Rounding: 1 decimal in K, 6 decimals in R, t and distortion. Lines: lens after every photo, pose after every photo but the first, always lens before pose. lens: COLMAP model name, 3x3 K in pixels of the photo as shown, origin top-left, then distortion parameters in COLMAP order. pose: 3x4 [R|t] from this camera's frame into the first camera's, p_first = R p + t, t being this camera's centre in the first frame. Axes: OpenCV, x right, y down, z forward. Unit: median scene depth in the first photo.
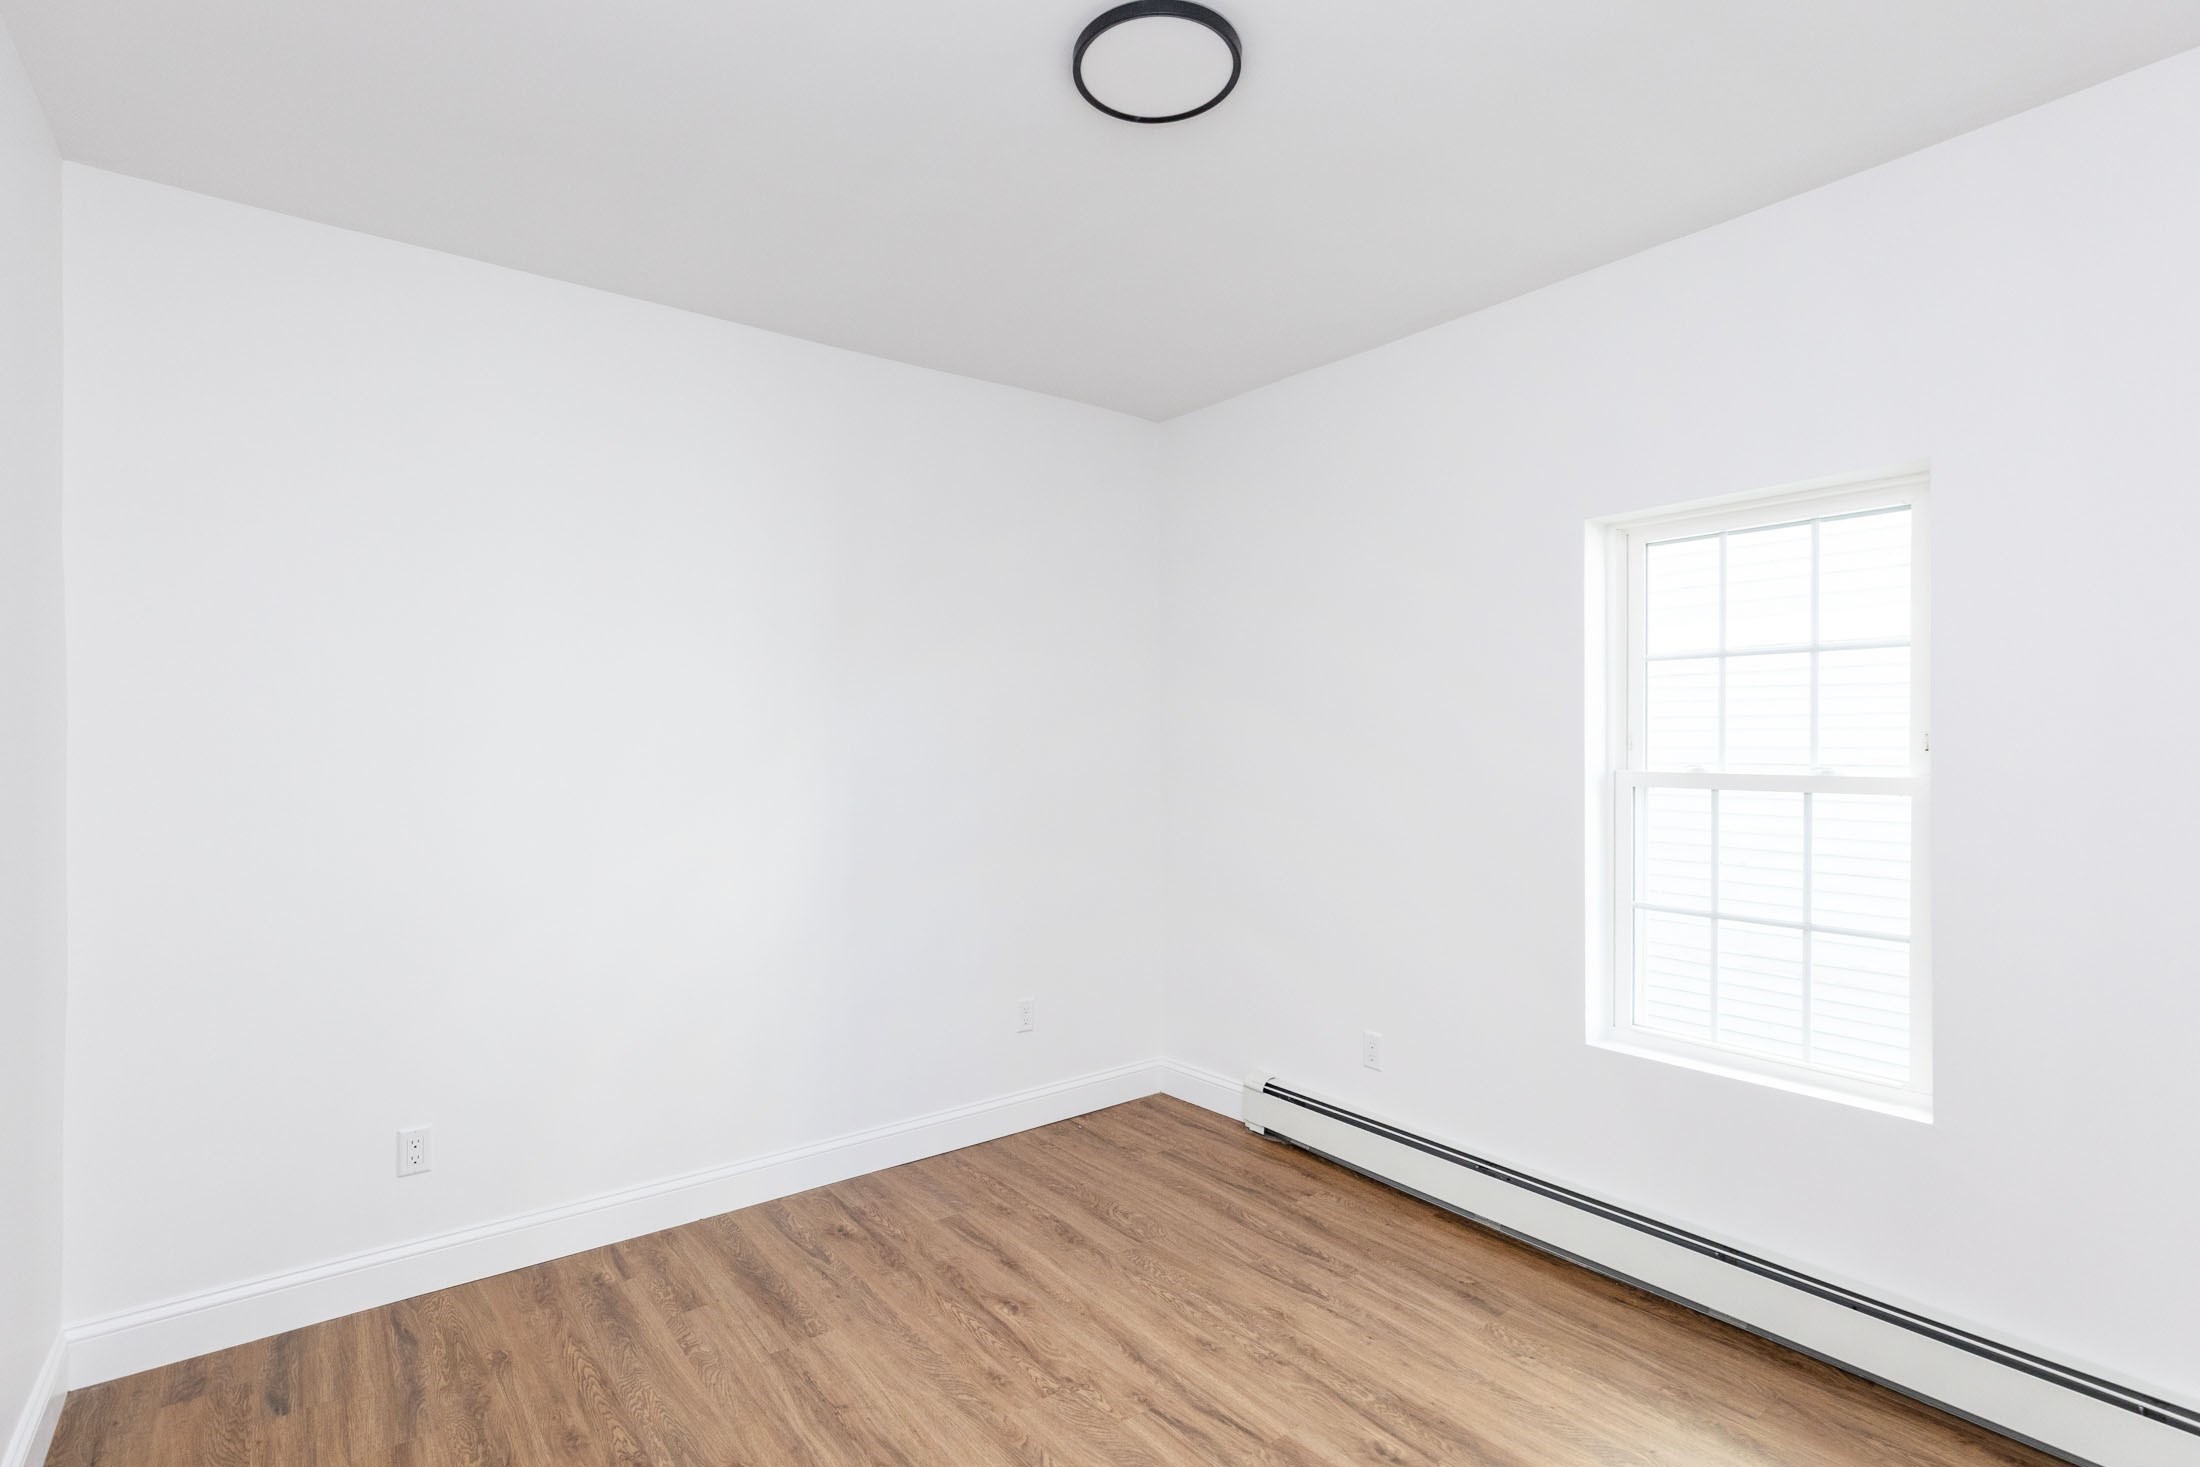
lens RADIAL K [[1005.7, 0, 1097.1], [0, 1005.7, 736.2], [0, 0, 1]] dist [0.009579, -0.001772]
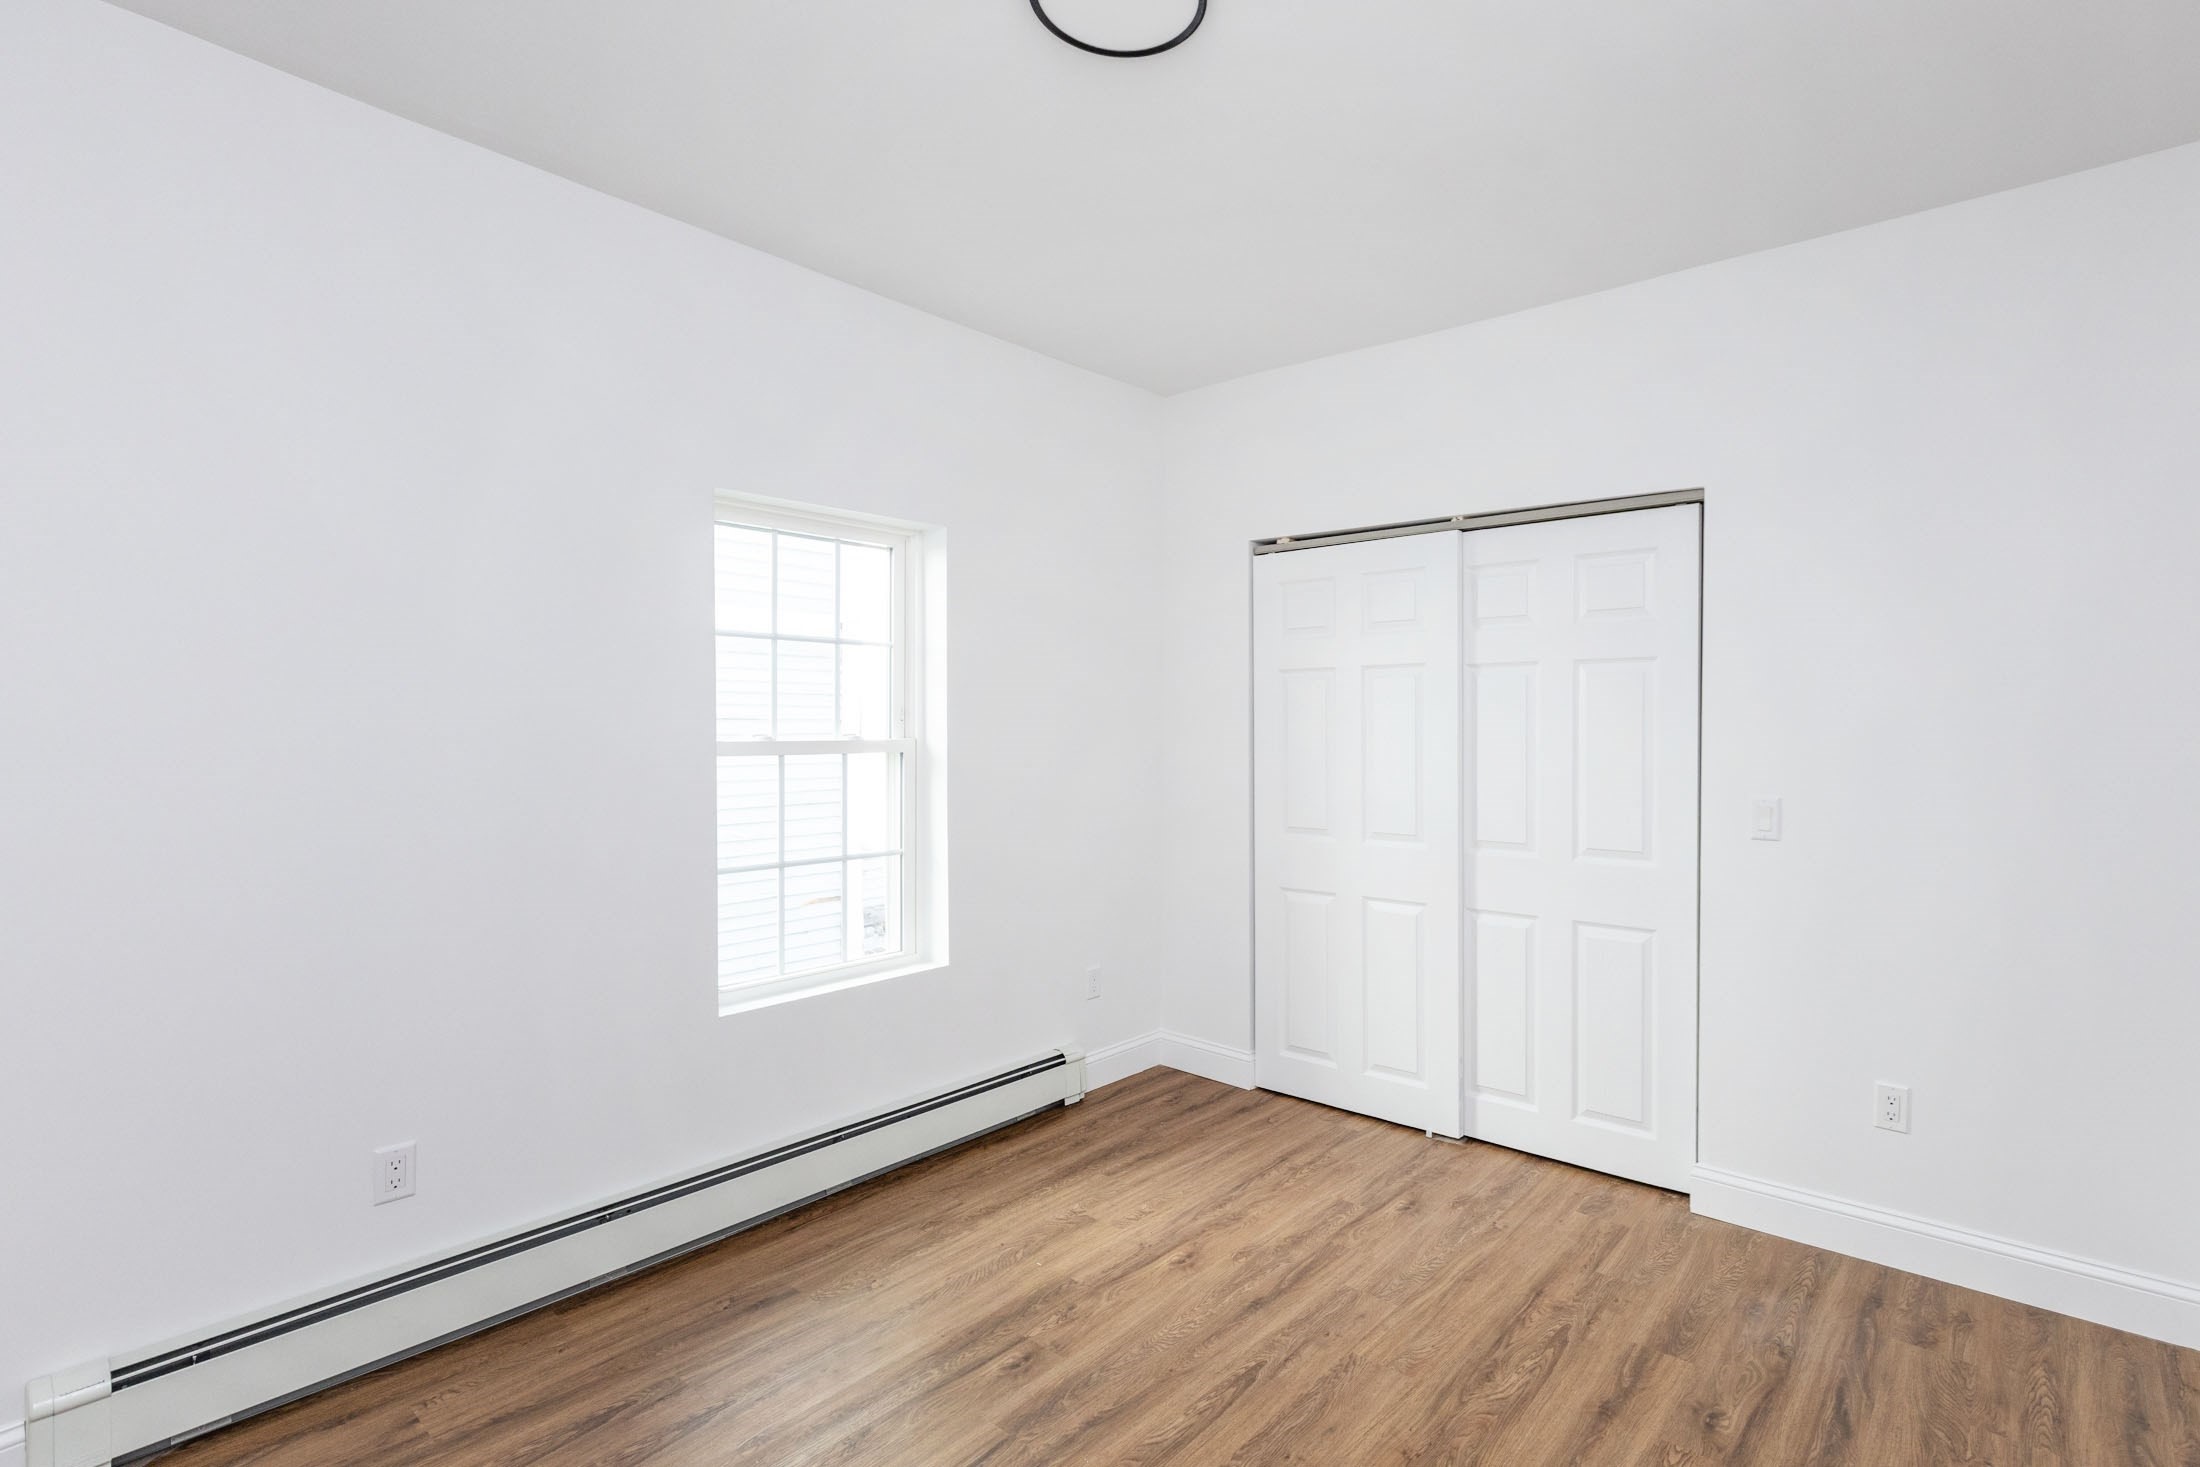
lens RADIAL K [[1086.8, 0, 1140.6], [0, 1086.8, 734.0], [0, 0, 1]] dist [0.003112, 0.002254]
pose [[-0.189641, -0.021557, 0.981617, -0.734492], [-0.010742, 0.999745, 0.019880, -0.001086], [-0.981795, -0.006774, -0.189824, 0.908933]]
